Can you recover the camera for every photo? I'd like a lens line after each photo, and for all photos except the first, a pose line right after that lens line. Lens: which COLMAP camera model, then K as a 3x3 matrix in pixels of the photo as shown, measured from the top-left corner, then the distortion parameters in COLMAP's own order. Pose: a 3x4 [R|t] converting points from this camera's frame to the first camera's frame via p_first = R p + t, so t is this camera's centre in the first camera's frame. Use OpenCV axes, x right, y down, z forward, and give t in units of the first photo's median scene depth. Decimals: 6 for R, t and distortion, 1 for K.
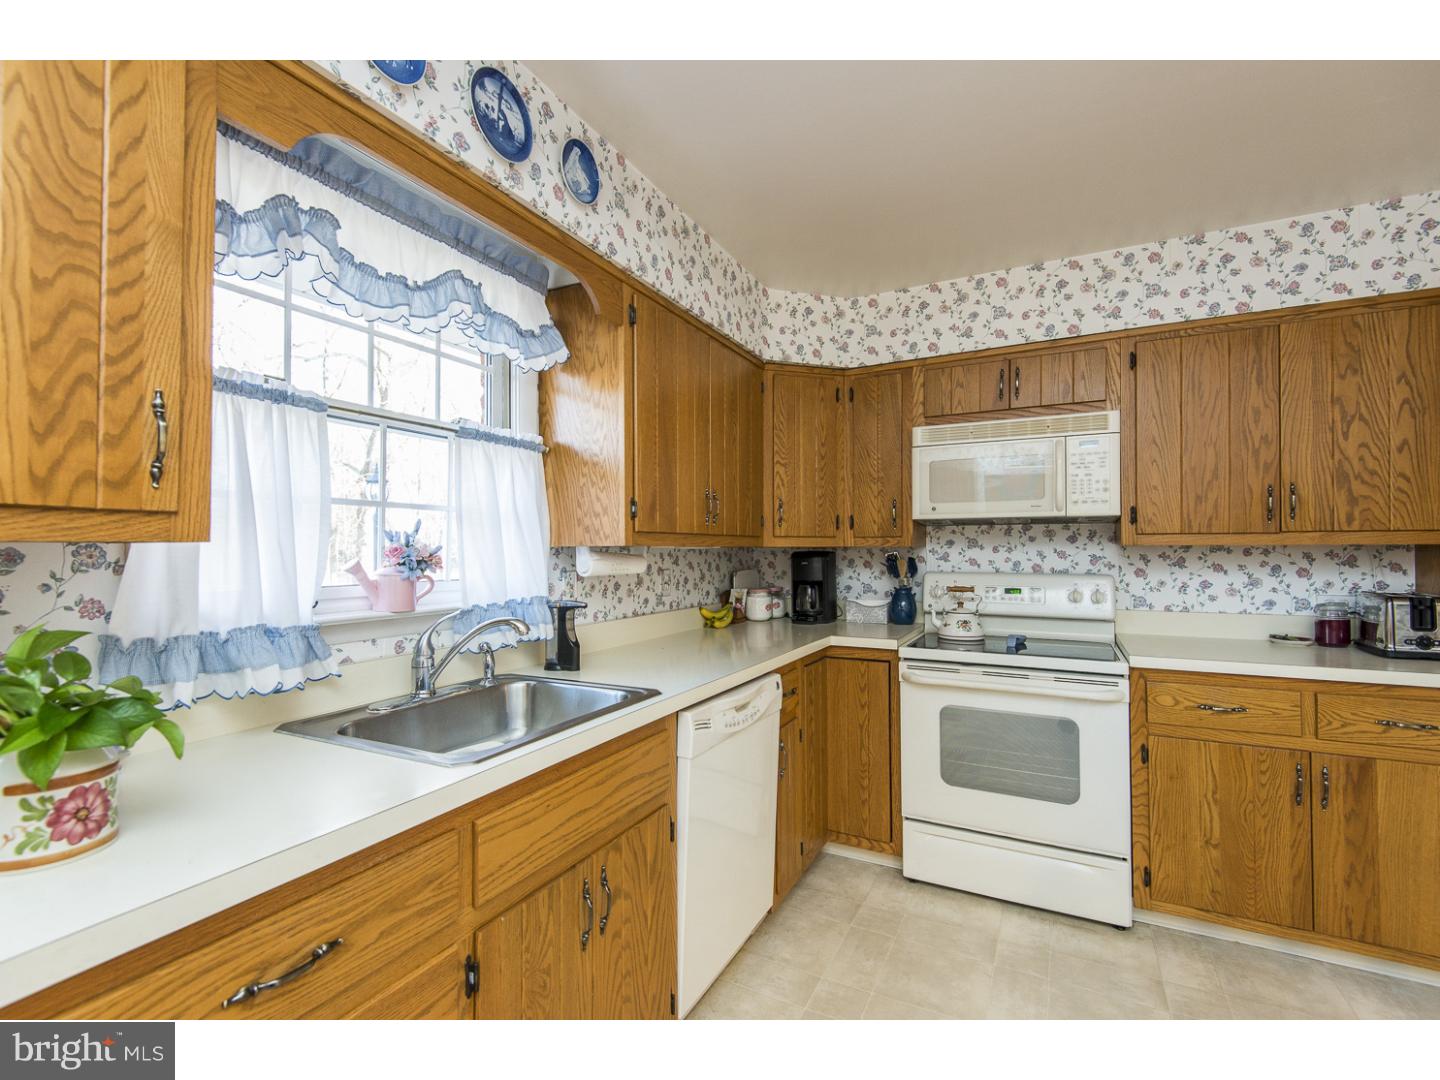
lens RADIAL K [[651.1, 0, 724.8], [0, 651.1, 541.2], [0, 0, 1]] dist [0.025459, -0.011805]
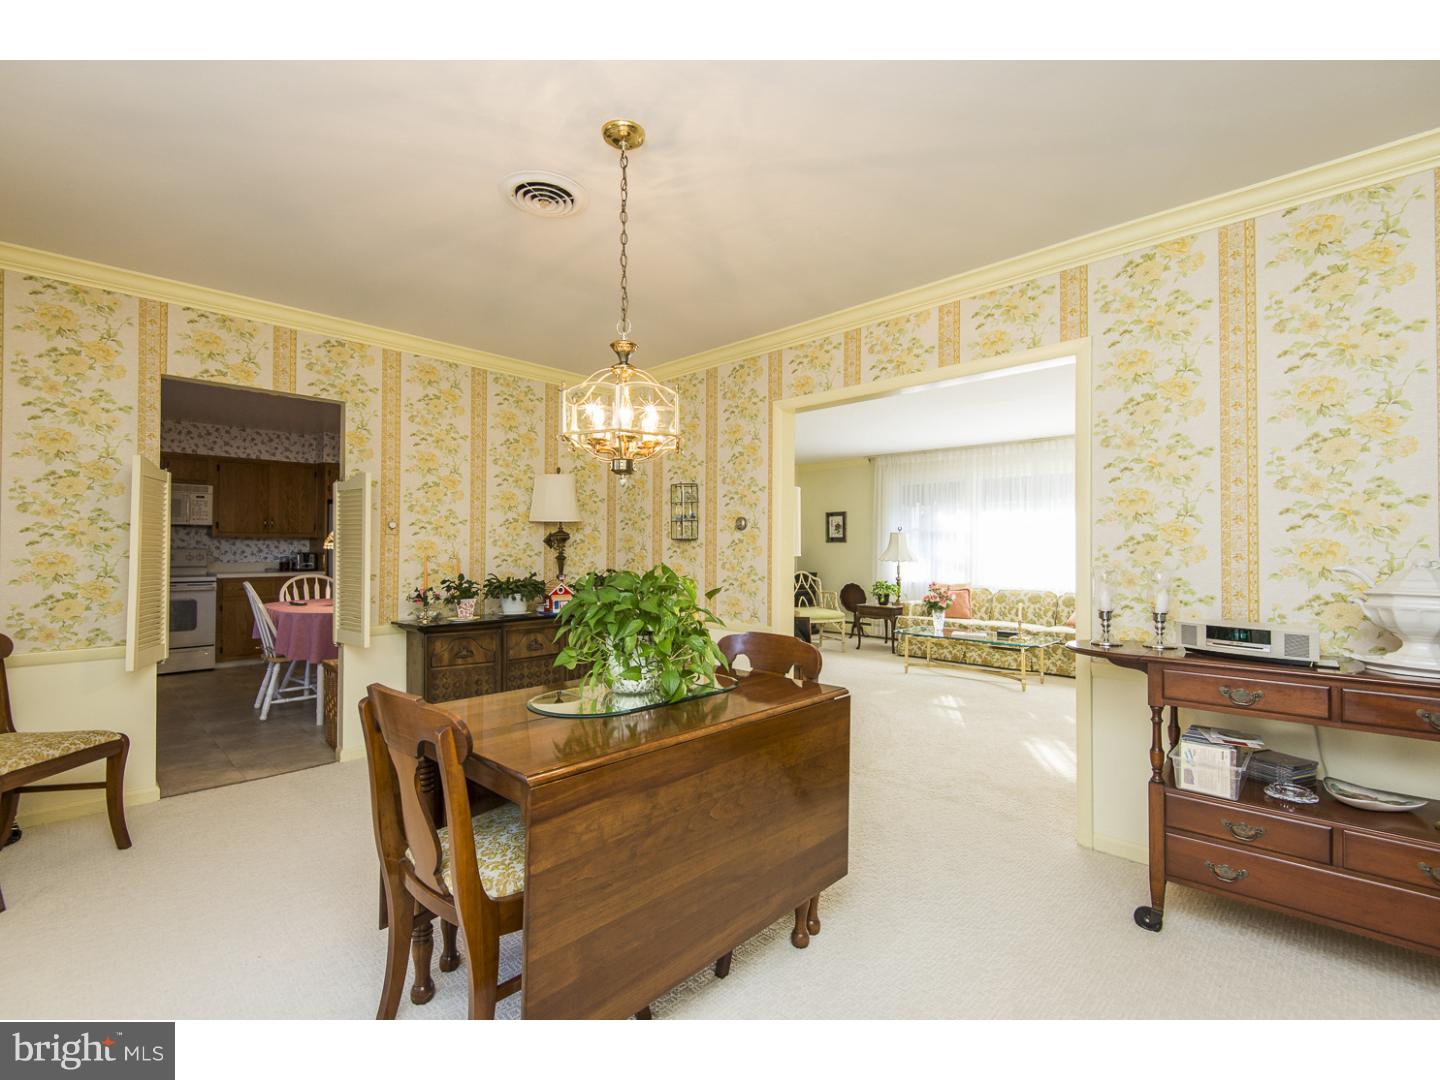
lens RADIAL K [[651.1, 0, 716.1], [0, 651.1, 538.5], [0, 0, 1]] dist [0.025459, -0.011805]
pose [[0.305621, 0.015423, 0.952028, -1.274211], [-0.015123, 0.999821, -0.011343, 0.014023], [-0.952033, -0.010931, 0.305800, -1.710086]]
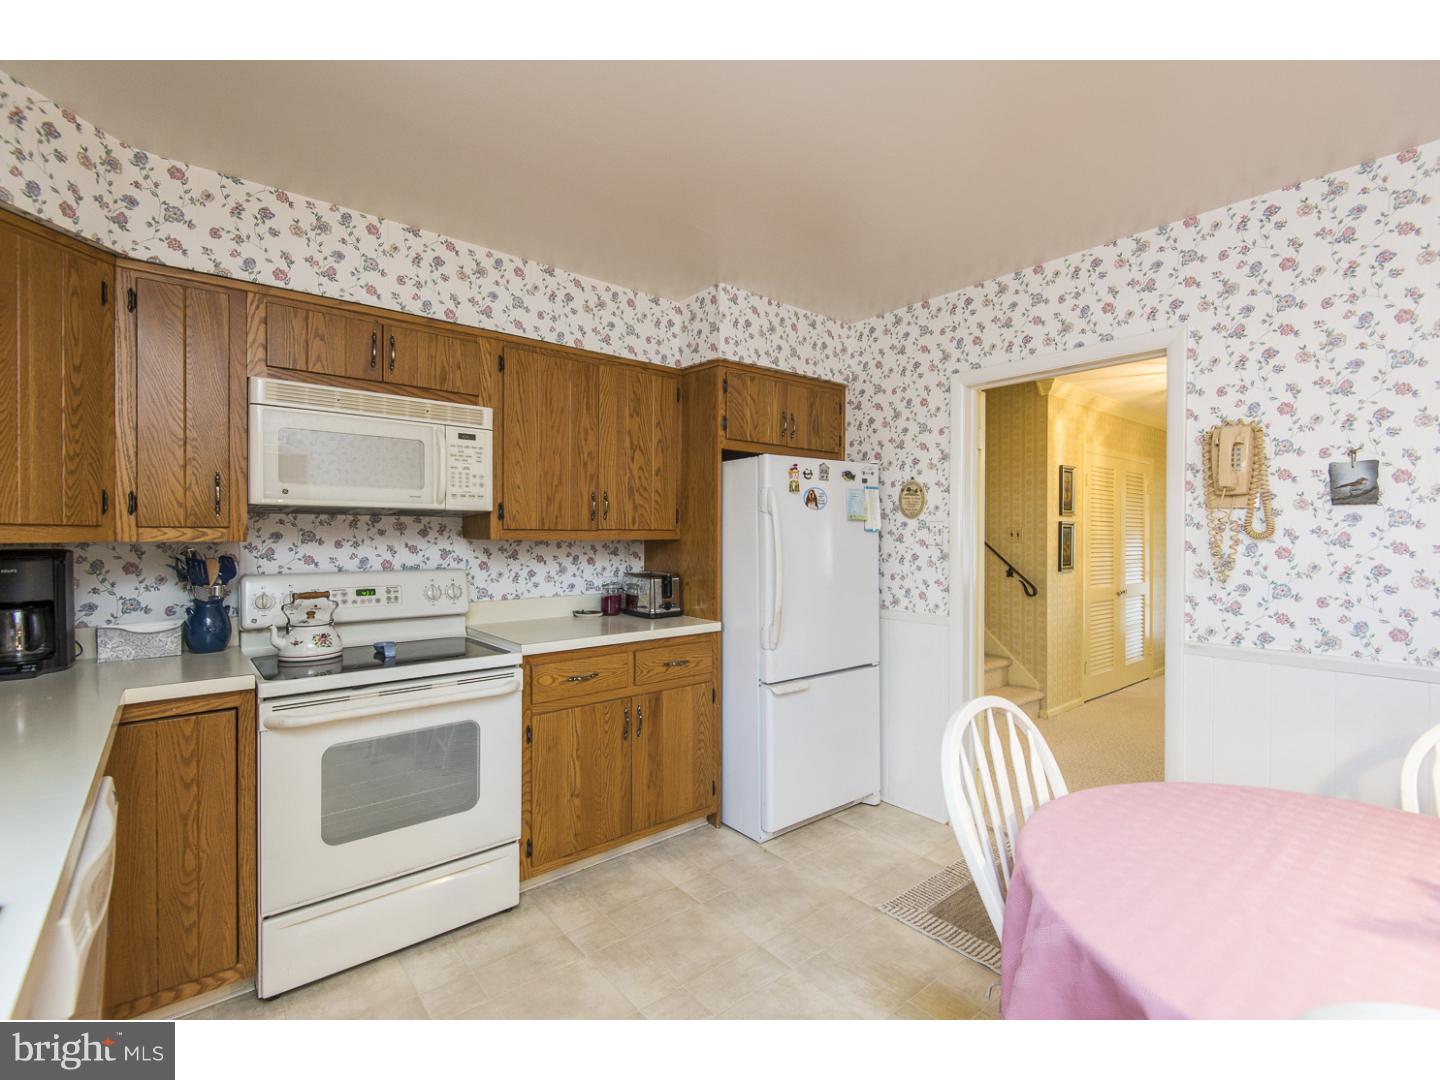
lens RADIAL K [[651.1, 0, 732.6], [0, 651.1, 539.7], [0, 0, 1]] dist [0.025459, -0.011805]
pose [[0.393510, -0.001323, 0.919319, -0.184566], [-0.011526, 0.999913, 0.006373, -0.004983], [-0.919248, -0.013104, 0.393461, 0.240665]]
